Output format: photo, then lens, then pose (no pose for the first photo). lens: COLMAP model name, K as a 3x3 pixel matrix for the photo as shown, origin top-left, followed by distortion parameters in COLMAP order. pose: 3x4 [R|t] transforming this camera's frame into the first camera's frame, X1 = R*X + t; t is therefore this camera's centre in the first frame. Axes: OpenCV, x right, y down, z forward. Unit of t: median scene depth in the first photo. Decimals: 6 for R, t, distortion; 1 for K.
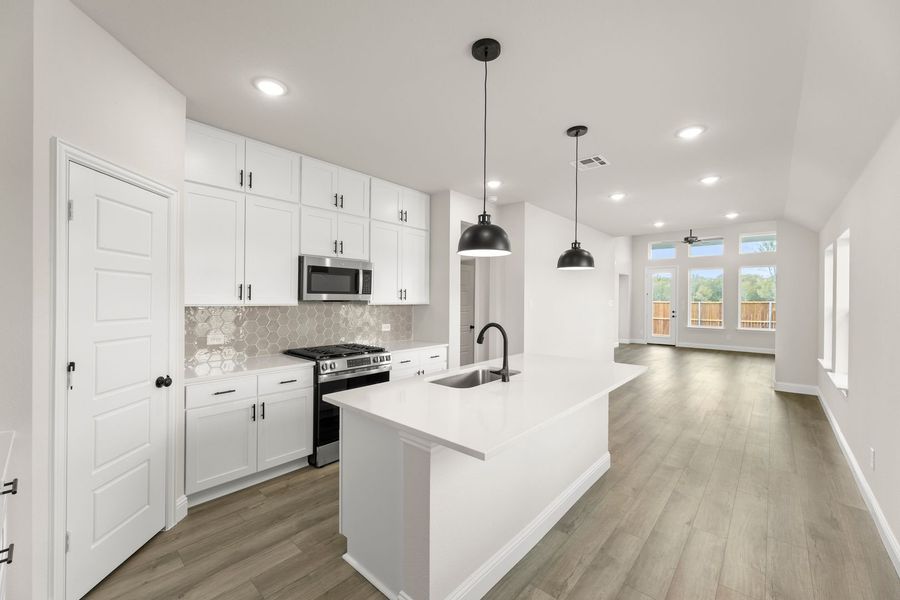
lens RADIAL K [[361.3, 0, 453.1], [0, 361.3, 301.0], [0, 0, 1]] dist [-0.001014, -0.000077]
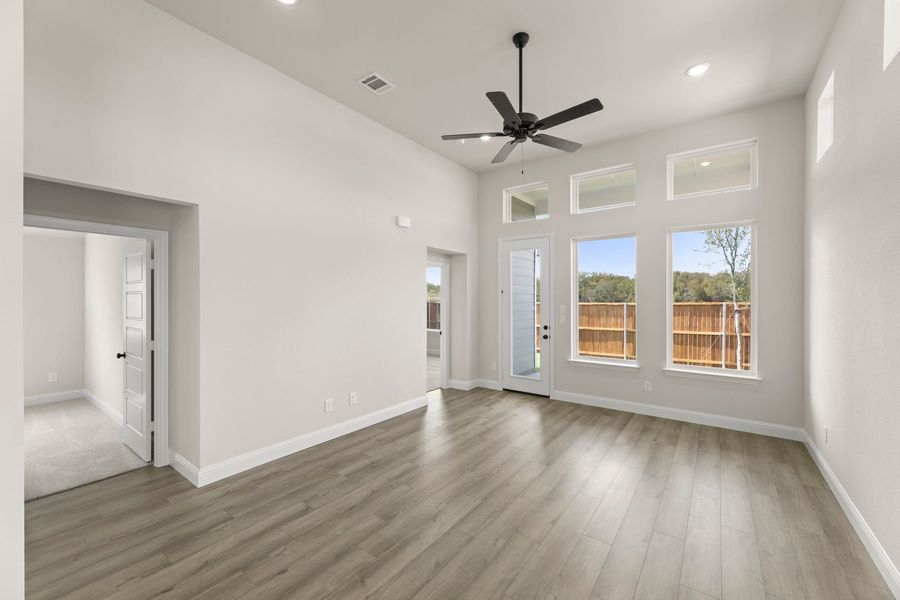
lens RADIAL K [[361.3, 0, 453.1], [0, 361.3, 301.0], [0, 0, 1]] dist [-0.001014, -0.000077]
pose [[0.995721, -0.007581, 0.092102, 0.422857], [0.007563, 0.999971, 0.000538, -0.006547], [-0.092103, 0.000161, 0.995749, 0.504485]]
